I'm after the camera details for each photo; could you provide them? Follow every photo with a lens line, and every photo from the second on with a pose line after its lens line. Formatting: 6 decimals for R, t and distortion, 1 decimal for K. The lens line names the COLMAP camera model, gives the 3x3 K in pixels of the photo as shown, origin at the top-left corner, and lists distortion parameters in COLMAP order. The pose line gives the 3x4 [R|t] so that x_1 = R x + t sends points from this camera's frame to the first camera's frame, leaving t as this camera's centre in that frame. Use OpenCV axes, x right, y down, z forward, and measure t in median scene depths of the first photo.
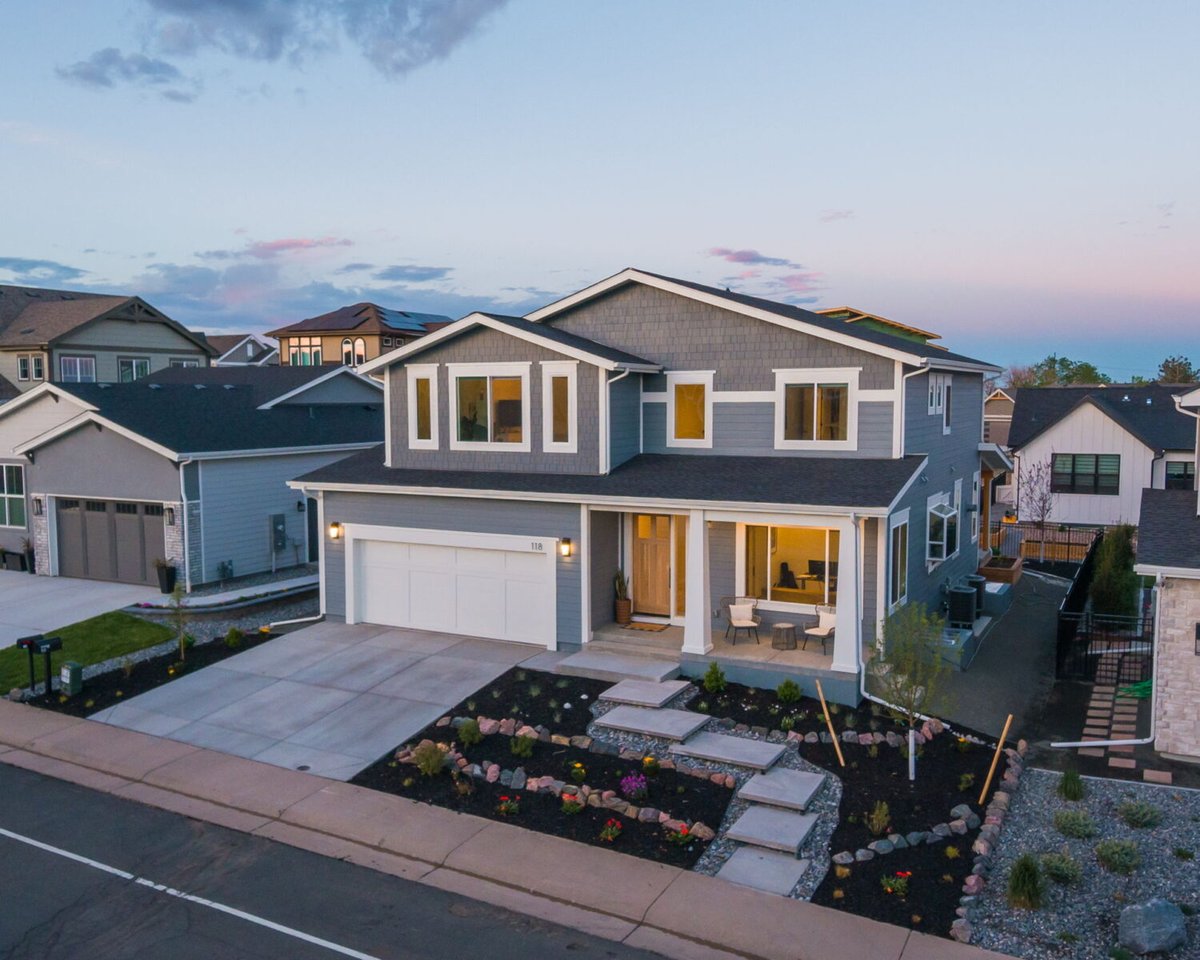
lens RADIAL K [[1045.0, 0, 589.9], [0, 1045.0, 484.8], [0, 0, 1]] dist [0.009680, -0.018484]
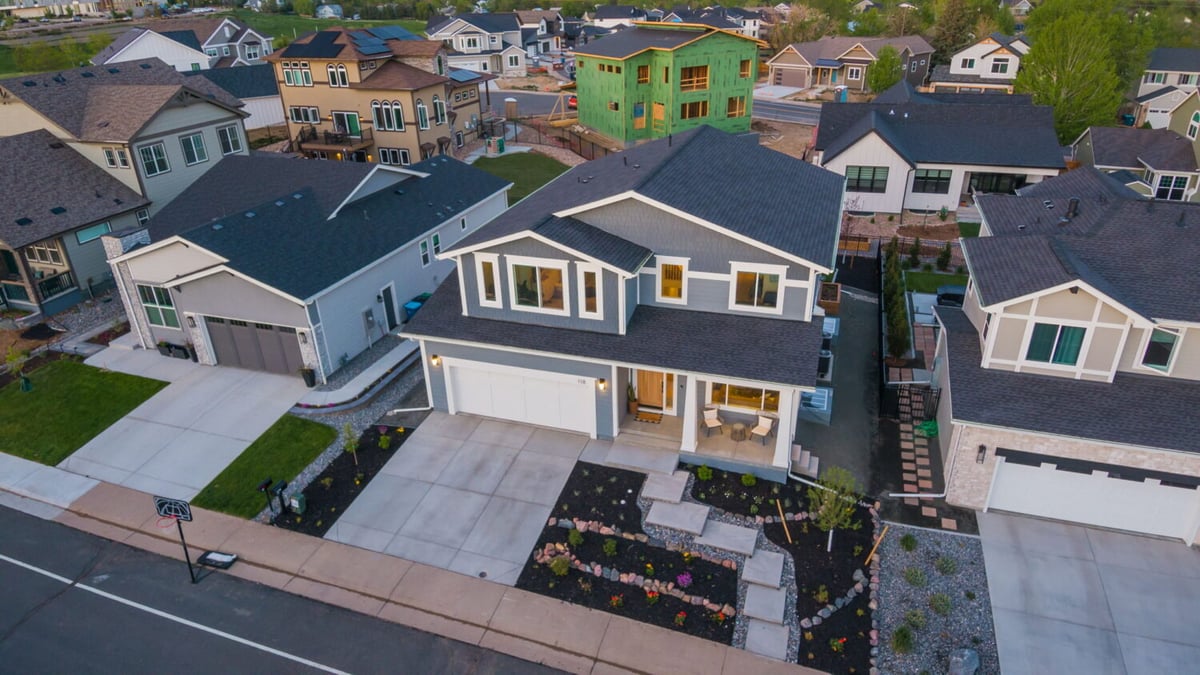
lens RADIAL K [[707.5, 0, 601.5], [0, 707.5, 336.1], [0, 0, 1]] dist [0.002346, -0.010938]
pose [[0.985930, -0.092038, 0.139541, -0.164880], [0.035571, 0.931169, 0.362848, -0.392533], [-0.163332, -0.352779, 0.921341, 0.040203]]
